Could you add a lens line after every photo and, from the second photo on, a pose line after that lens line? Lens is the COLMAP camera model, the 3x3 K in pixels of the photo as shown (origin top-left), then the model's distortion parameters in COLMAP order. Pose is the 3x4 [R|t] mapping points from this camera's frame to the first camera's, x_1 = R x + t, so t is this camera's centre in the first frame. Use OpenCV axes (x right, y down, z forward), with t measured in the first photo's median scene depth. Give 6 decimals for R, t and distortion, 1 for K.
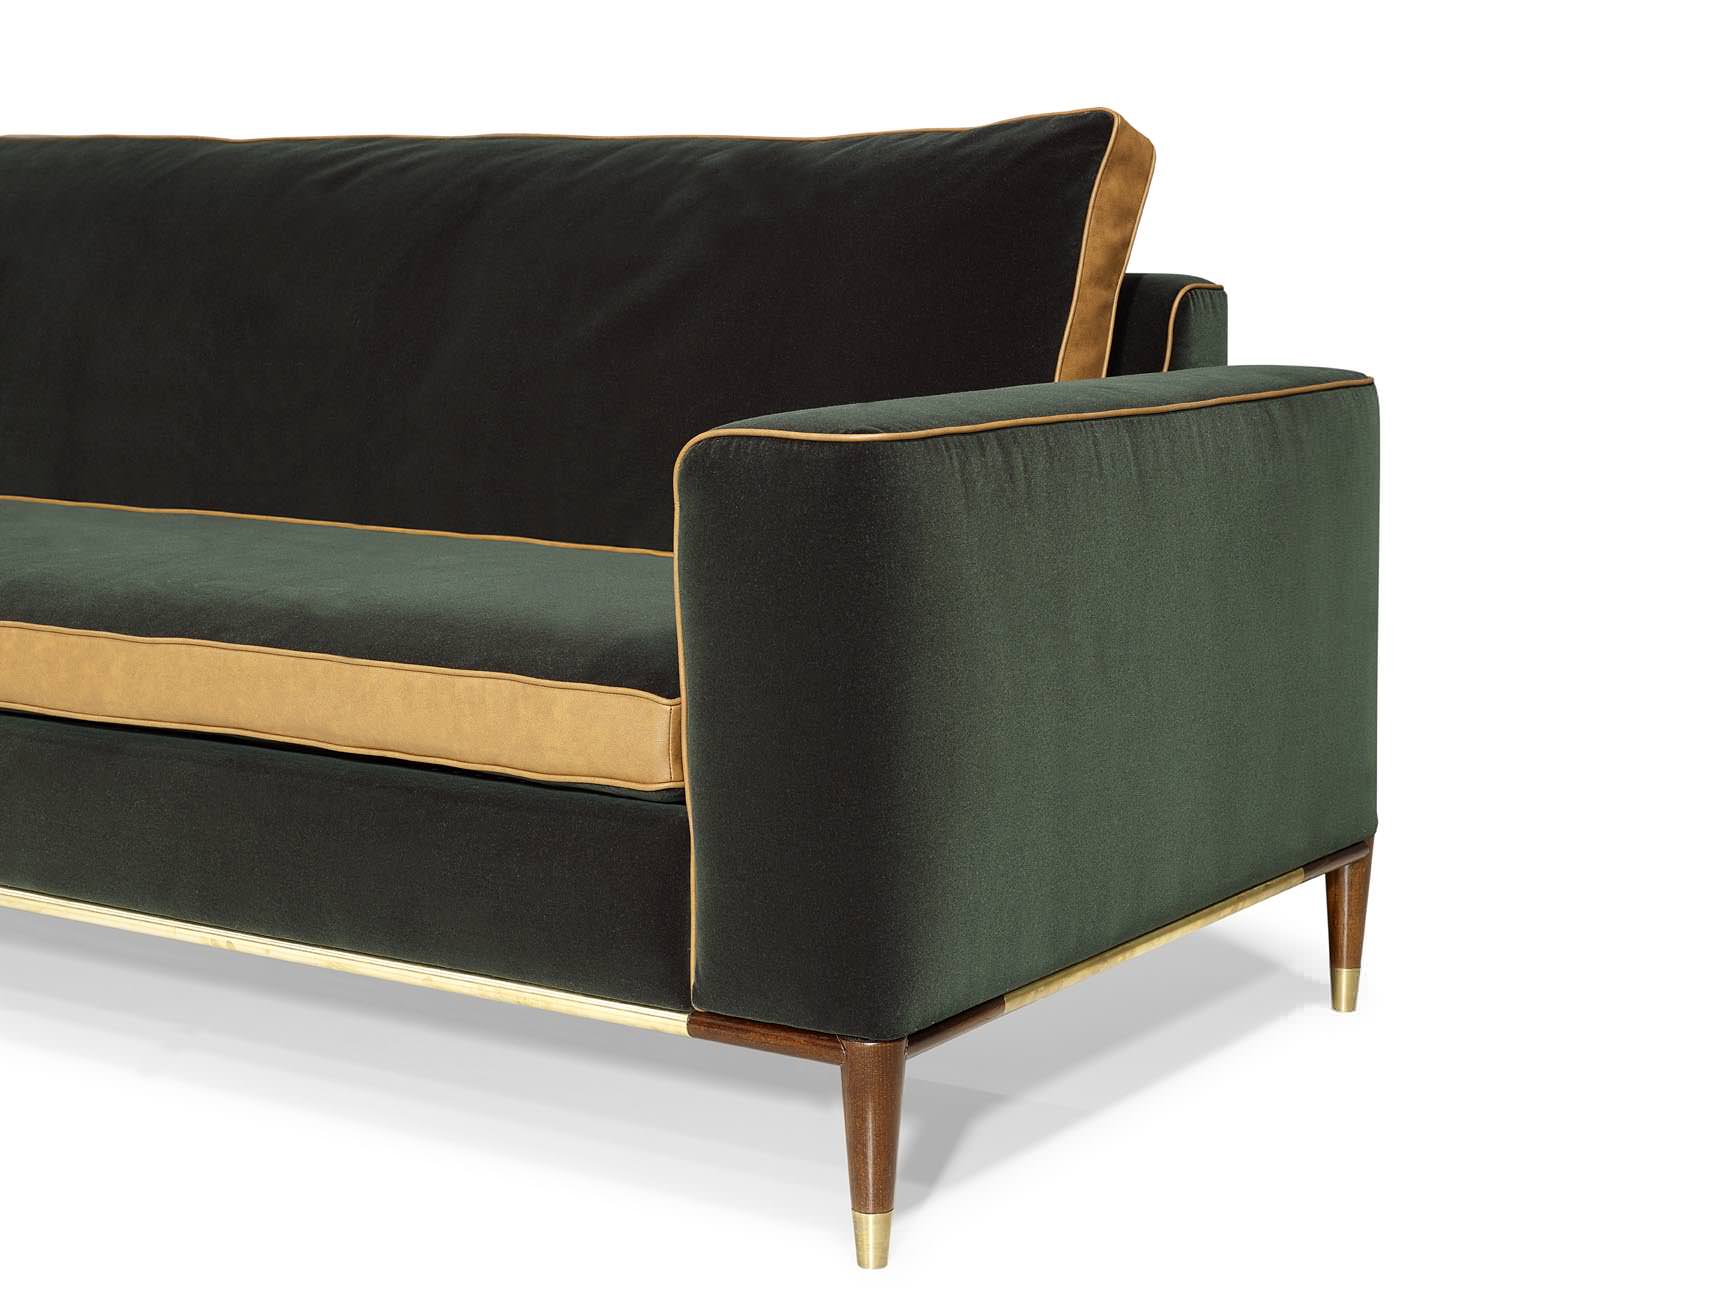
lens RADIAL K [[2927.2, 0, 866.0], [0, 2927.2, 649.5], [0, 0, 1]] dist [-0.018290, -0.041269]
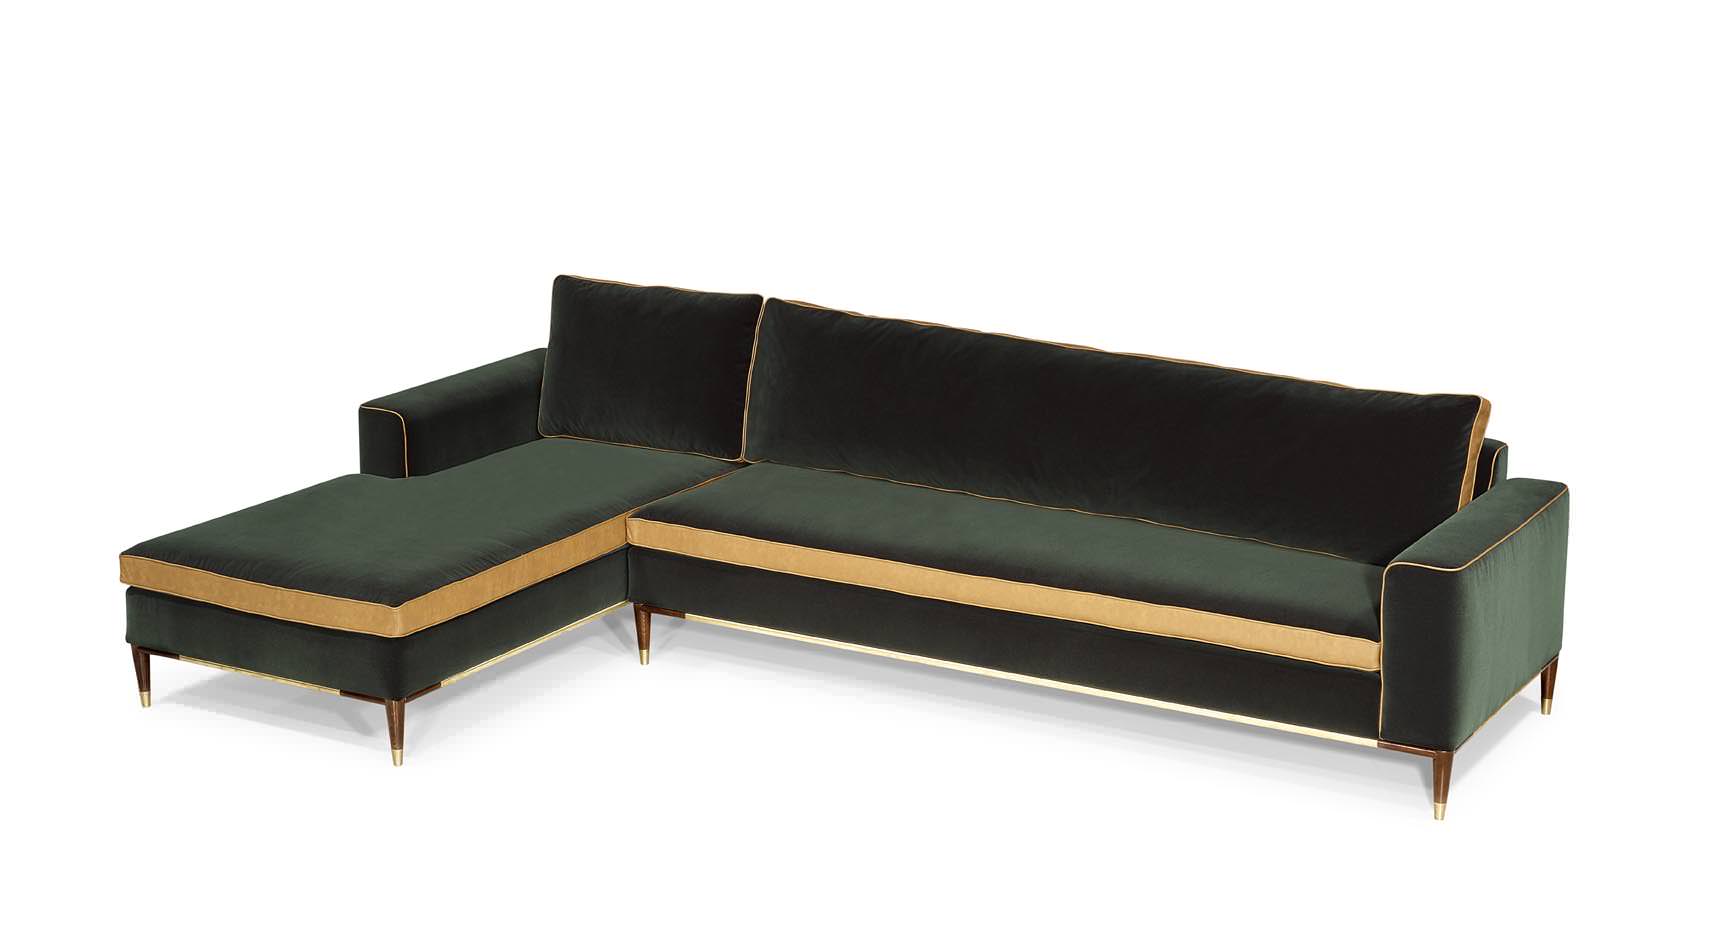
lens RADIAL K [[2909.3, 0, 866.0], [0, 2909.3, 464.5], [0, 0, 1]] dist [0.027173, 0.018143]
pose [[0.996883, -0.011276, 0.078088, -0.796646], [0.002218, 0.993348, 0.115127, -0.496015], [-0.078867, -0.114595, 0.990277, -1.880472]]
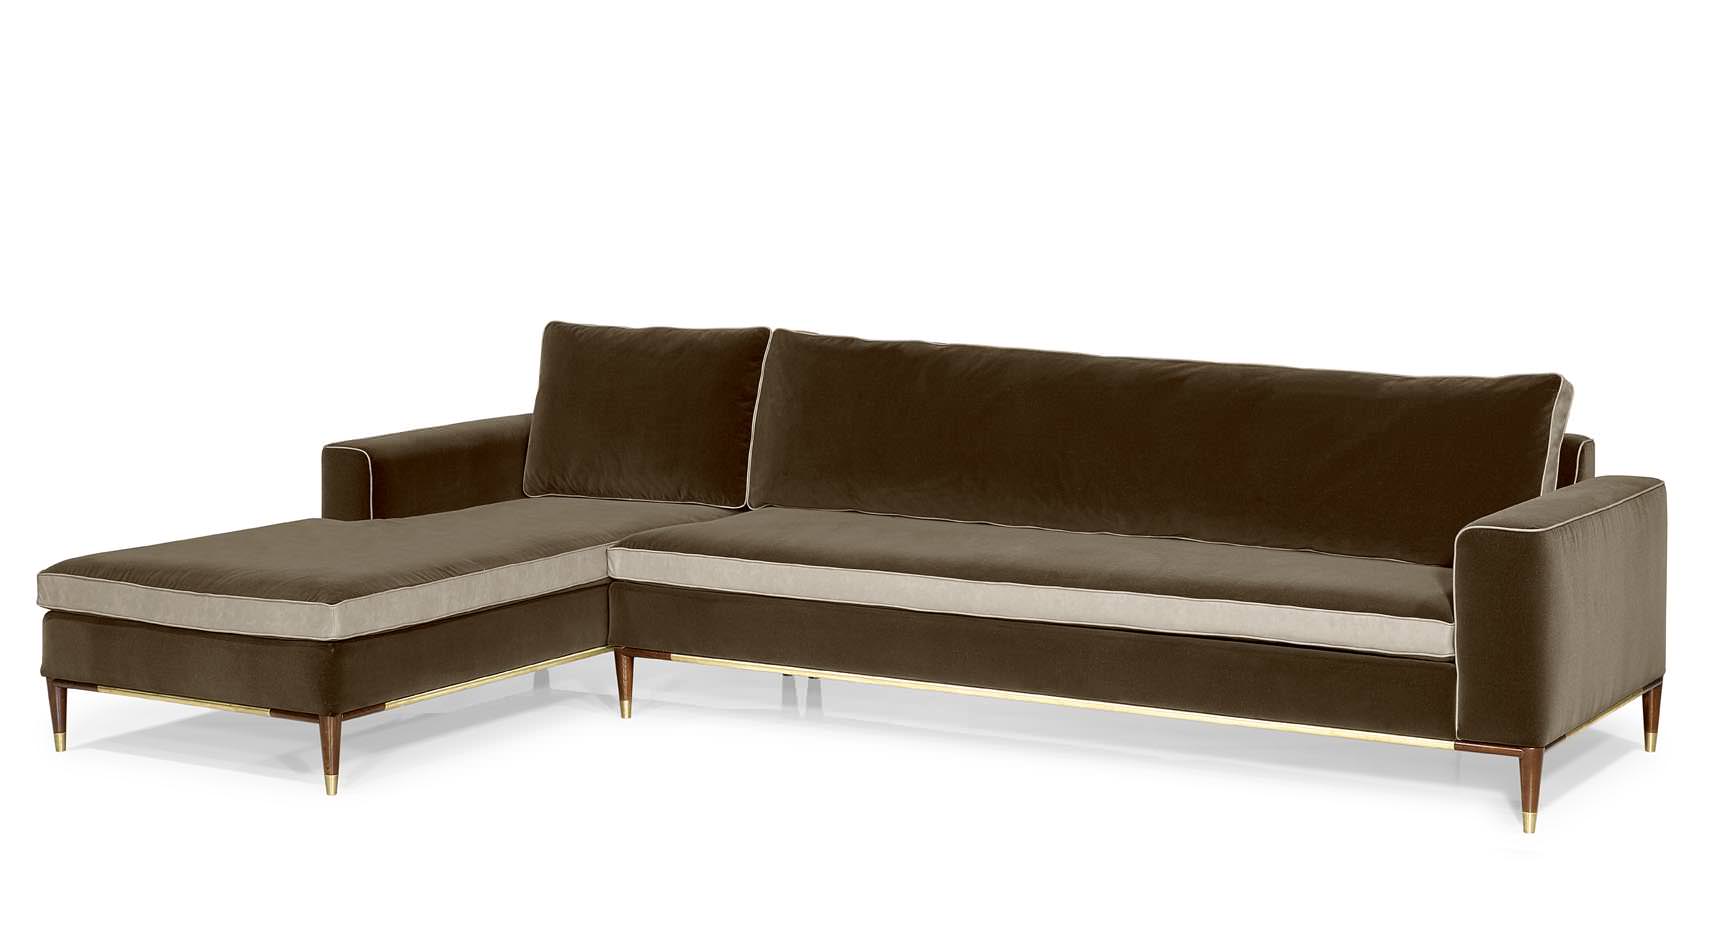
lens RADIAL K [[2909.3, 0, 866.0], [0, 2909.3, 463.0], [0, 0, 1]] dist [0.027173, 0.018143]
pose [[0.998812, -0.006648, 0.048284, -0.689321], [0.007716, 0.999729, -0.021969, -0.071738], [-0.048124, 0.022316, 0.998592, -1.561389]]
